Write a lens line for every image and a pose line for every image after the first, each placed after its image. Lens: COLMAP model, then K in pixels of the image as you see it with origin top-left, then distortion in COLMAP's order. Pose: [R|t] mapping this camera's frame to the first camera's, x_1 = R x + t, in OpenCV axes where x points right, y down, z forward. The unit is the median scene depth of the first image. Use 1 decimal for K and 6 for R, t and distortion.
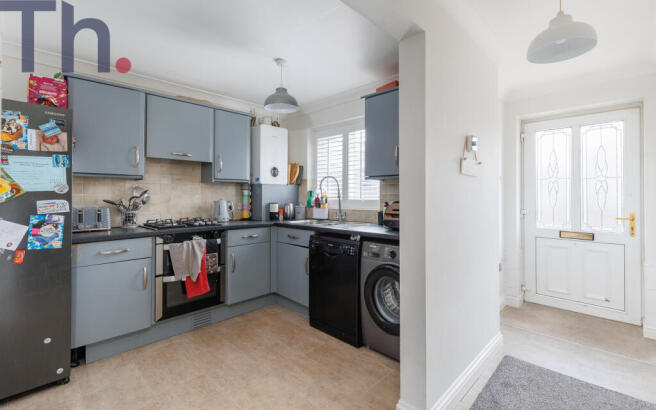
lens RADIAL K [[306.9, 0, 327.8], [0, 306.9, 188.6], [0, 0, 1]] dist [-0.002308, -0.000684]
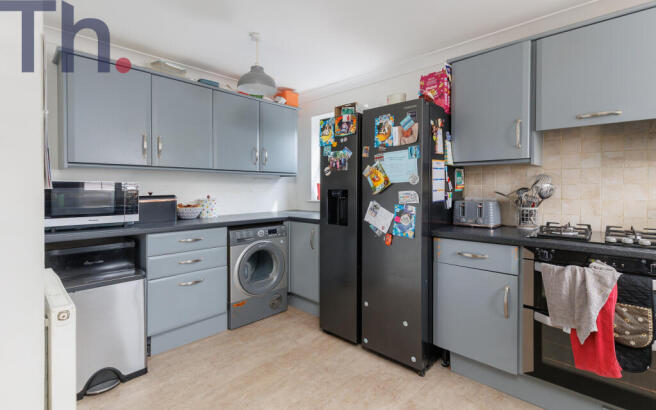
lens RADIAL K [[306.9, 0, 327.8], [0, 306.9, 188.6], [0, 0, 1]] dist [-0.002308, -0.000684]
pose [[0.015512, 0.003568, -0.999873, 0.131978], [0.022545, 0.999738, 0.003917, 0.018820], [0.999625, -0.022603, 0.015427, 0.692653]]
